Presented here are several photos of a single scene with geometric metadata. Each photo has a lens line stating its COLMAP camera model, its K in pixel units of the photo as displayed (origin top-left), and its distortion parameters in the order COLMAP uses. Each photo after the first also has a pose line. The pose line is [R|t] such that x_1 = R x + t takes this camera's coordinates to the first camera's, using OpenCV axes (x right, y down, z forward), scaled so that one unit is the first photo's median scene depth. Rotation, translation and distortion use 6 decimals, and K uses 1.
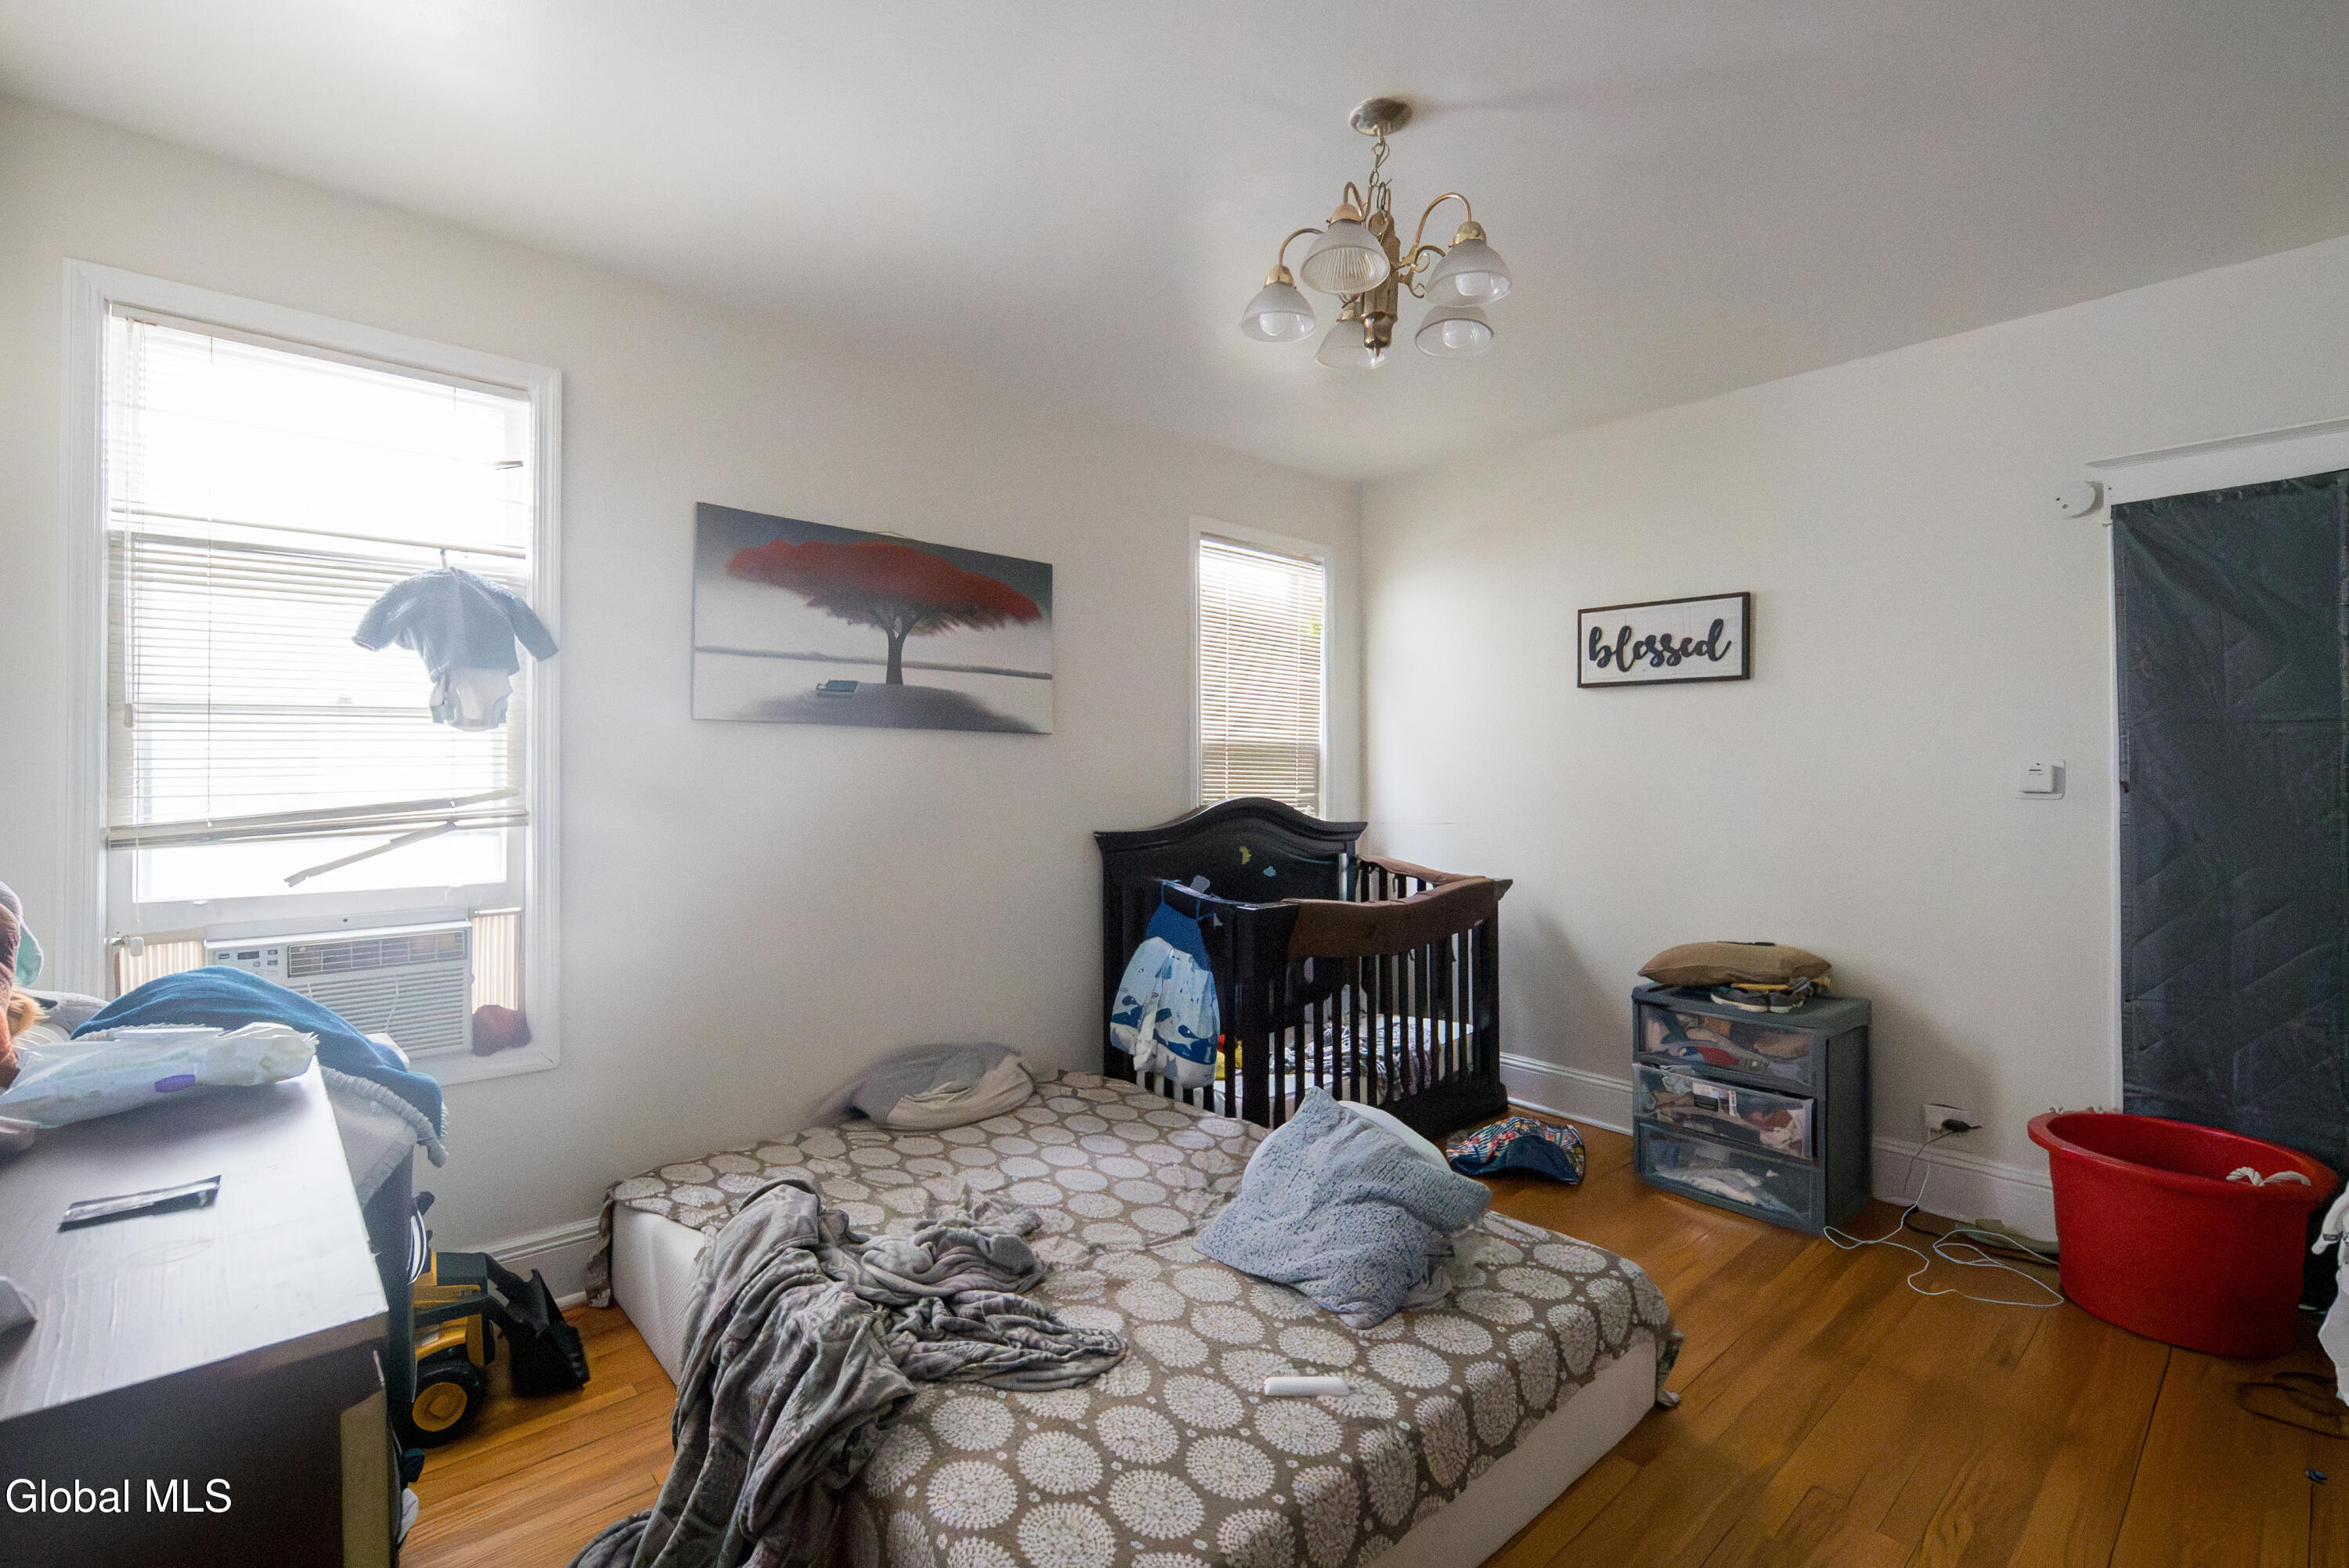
lens RADIAL K [[1028.0, 0, 1174.6], [0, 1028.0, 759.9], [0, 0, 1]] dist [0.002160, 0.000484]
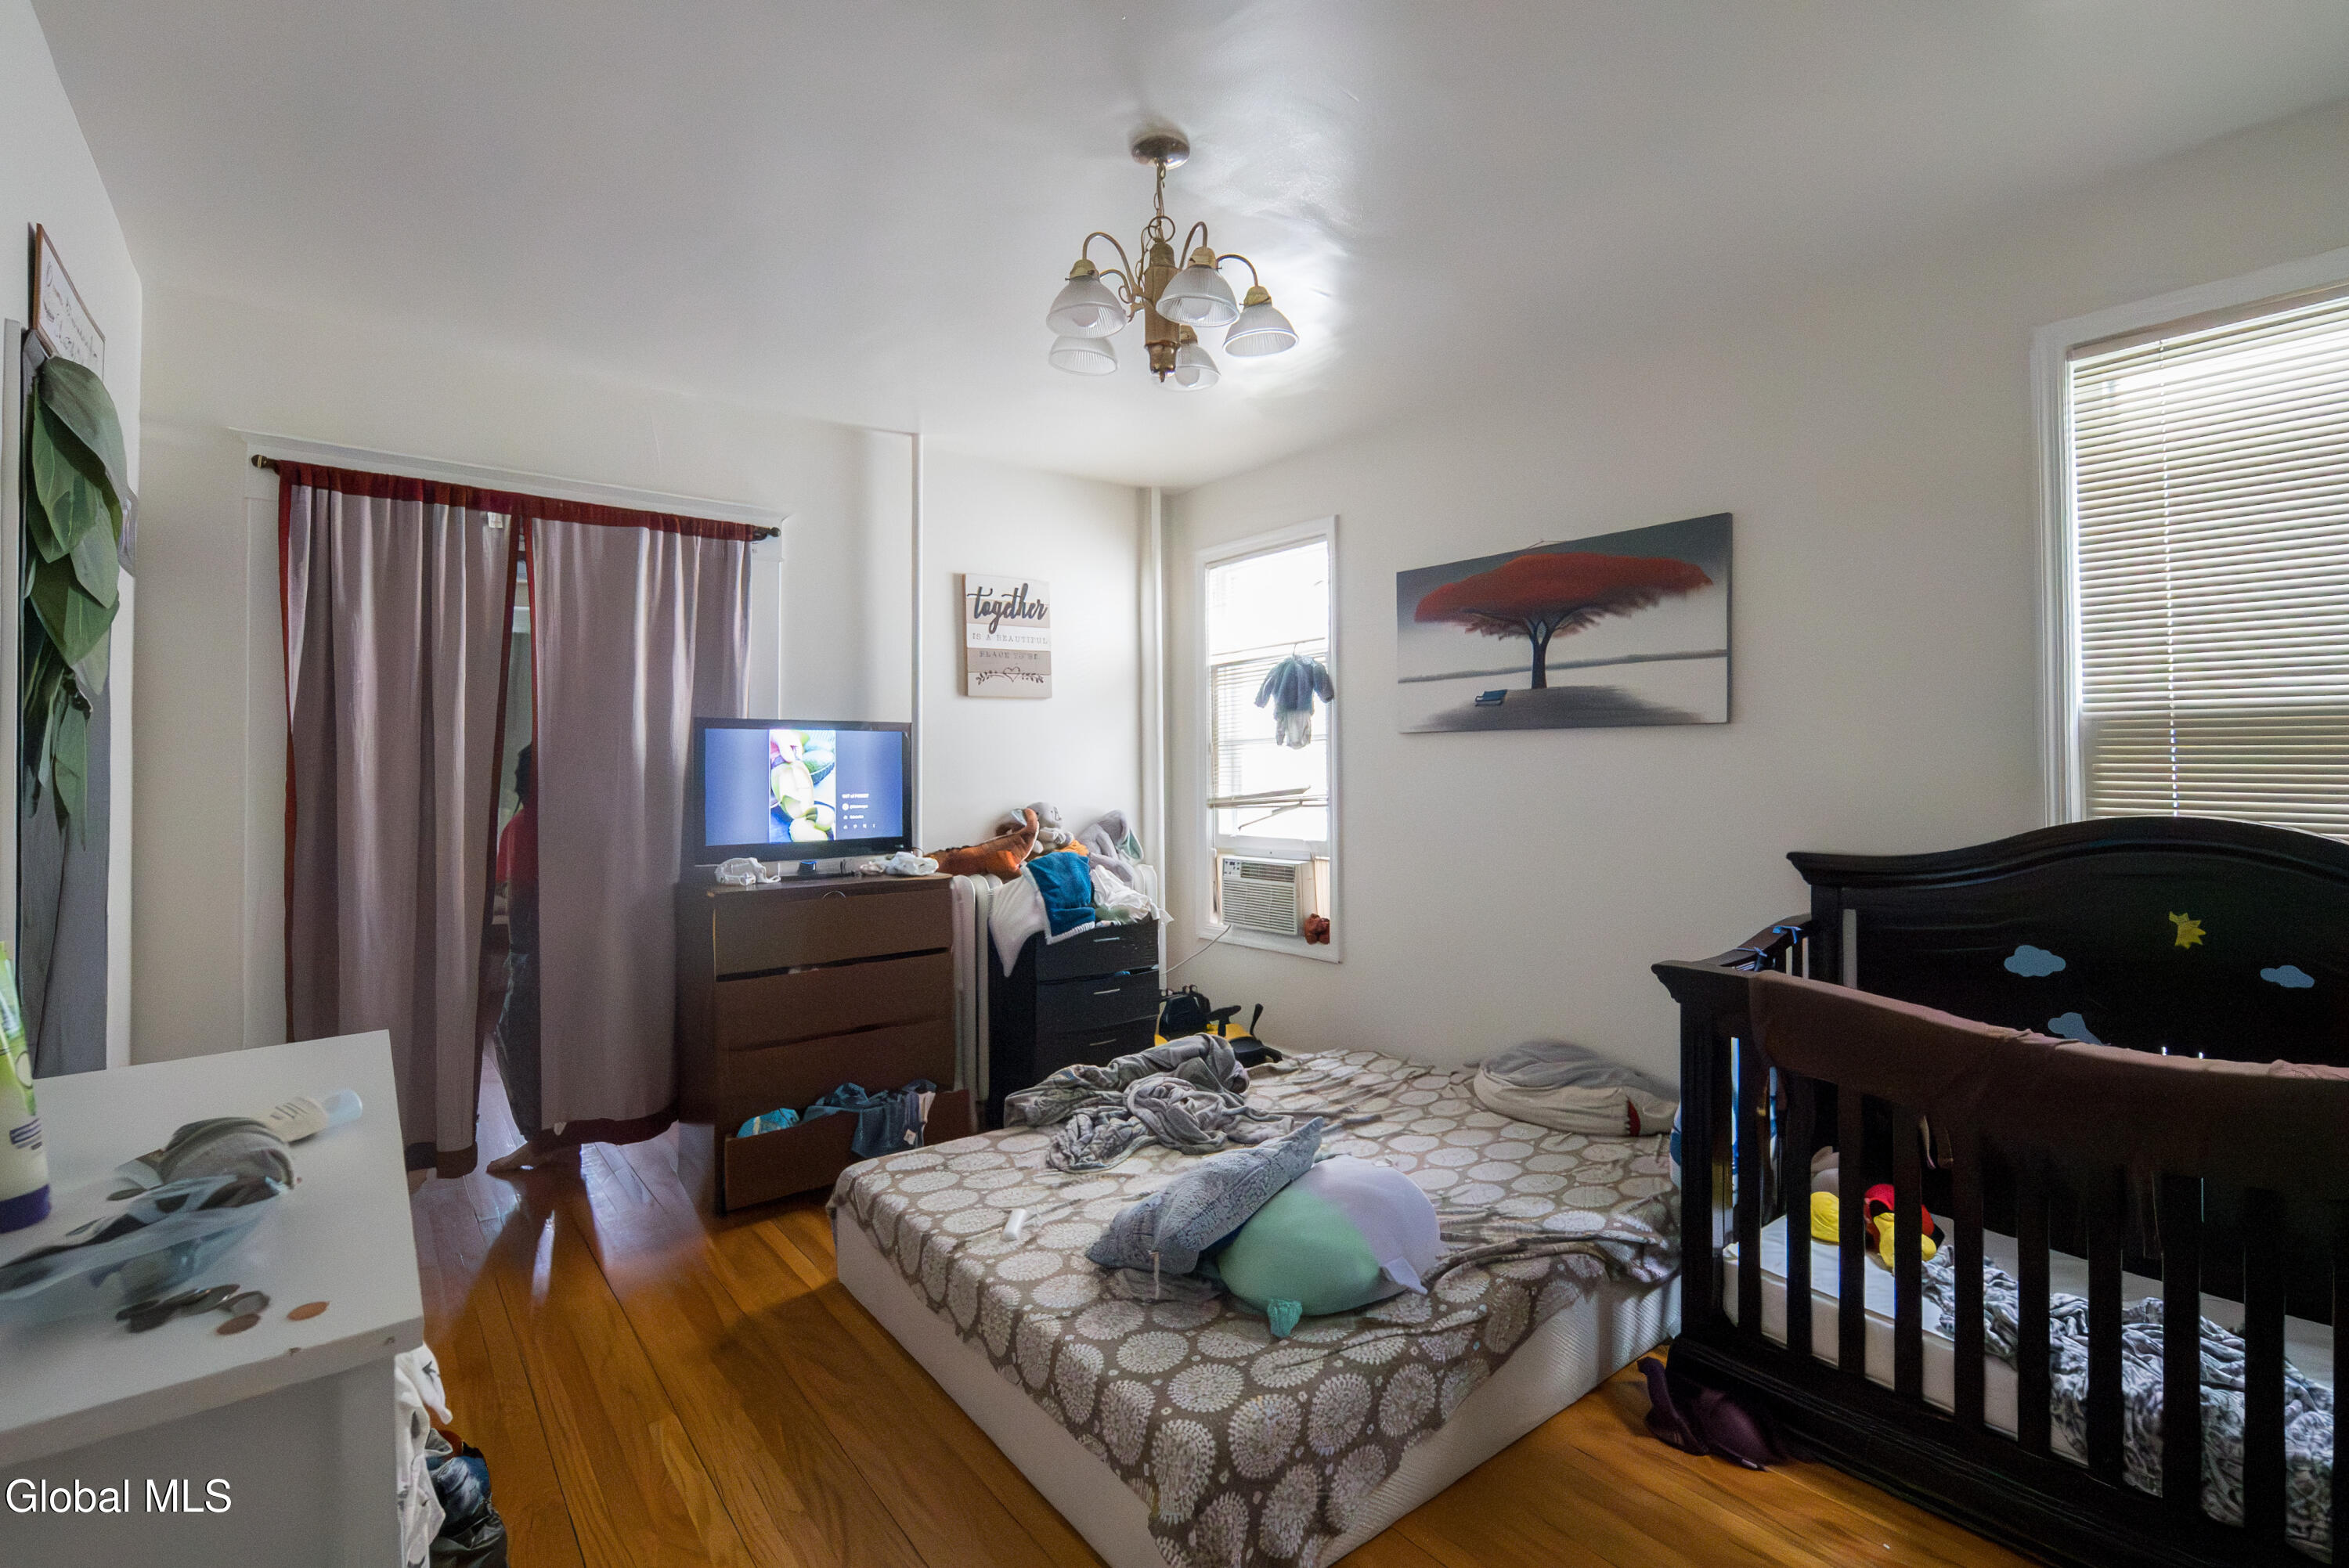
lens RADIAL K [[1028.0, 0, 1174.6], [0, 1028.0, 759.9], [0, 0, 1]] dist [0.002160, 0.000484]
pose [[-0.043991, -0.007035, -0.999007, 0.771637], [0.023272, 0.999697, -0.008065, -0.000747], [0.998761, -0.023603, -0.043814, 0.660622]]
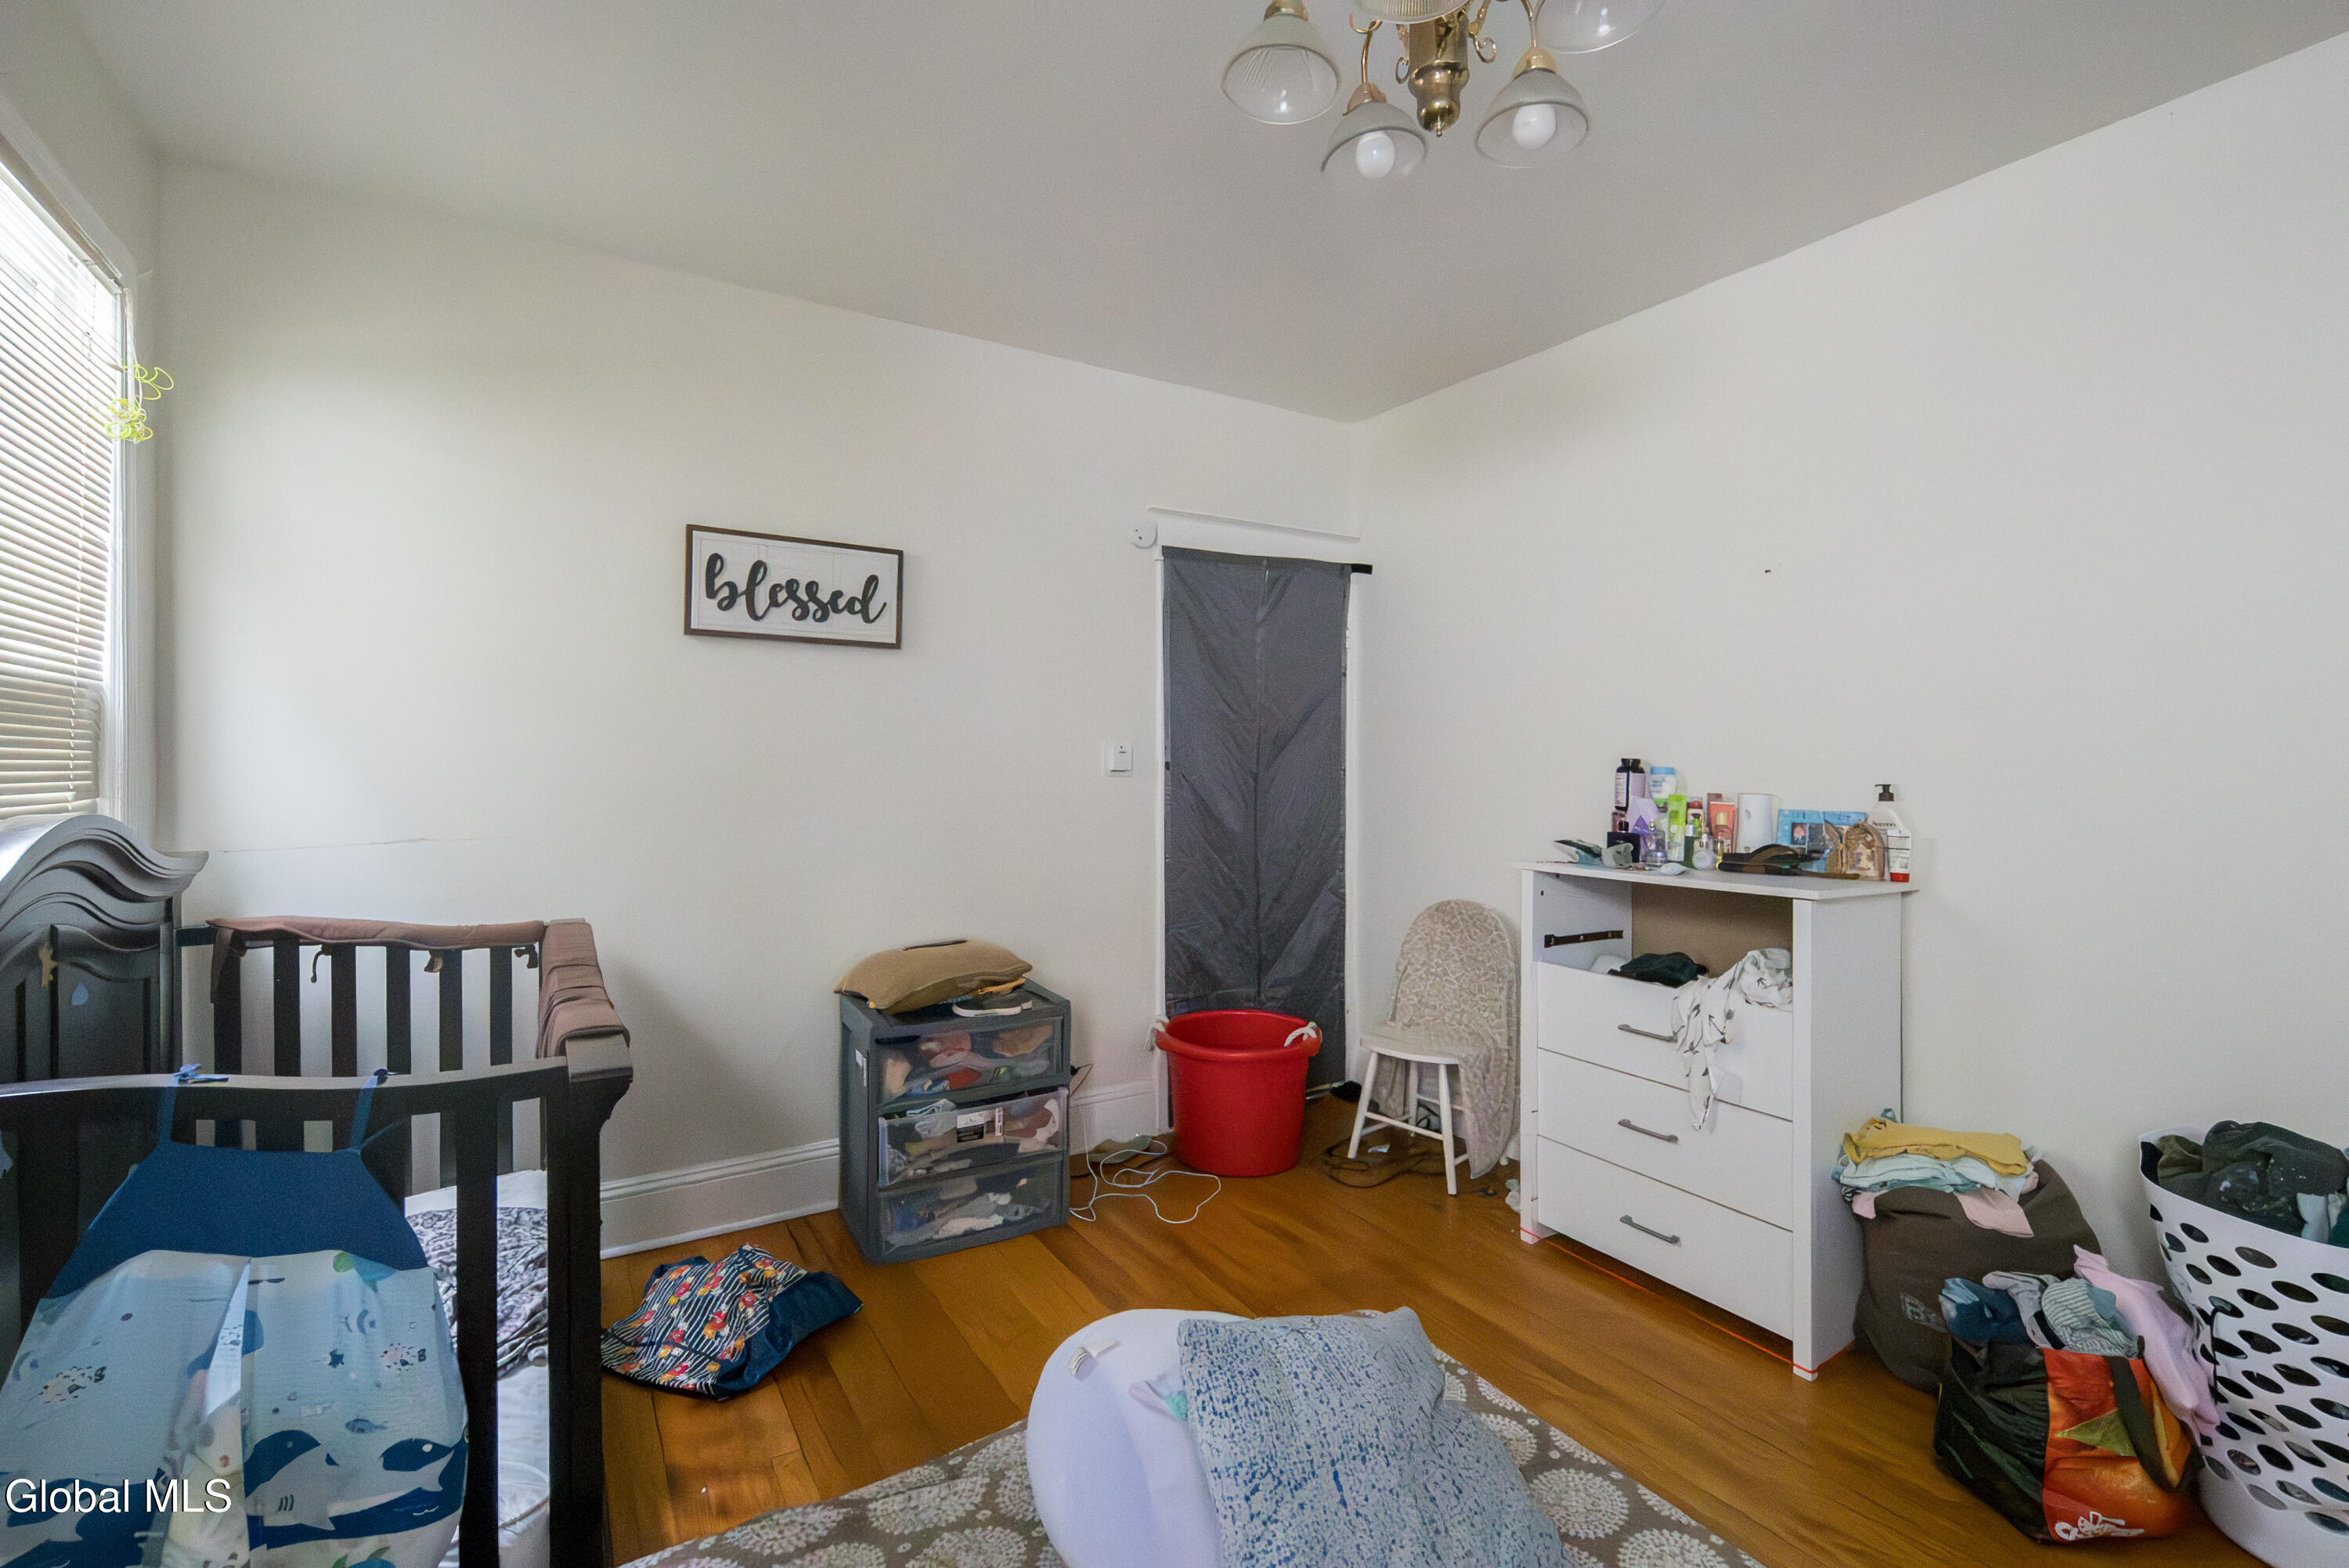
lens RADIAL K [[1028.0, 0, 1174.6], [0, 1028.0, 759.9], [0, 0, 1]] dist [0.002160, 0.000484]
pose [[0.185191, -0.004939, 0.982690, -0.294167], [-0.015697, 0.999845, 0.007983, 0.007113], [-0.982577, -0.016904, 0.185085, 0.649453]]
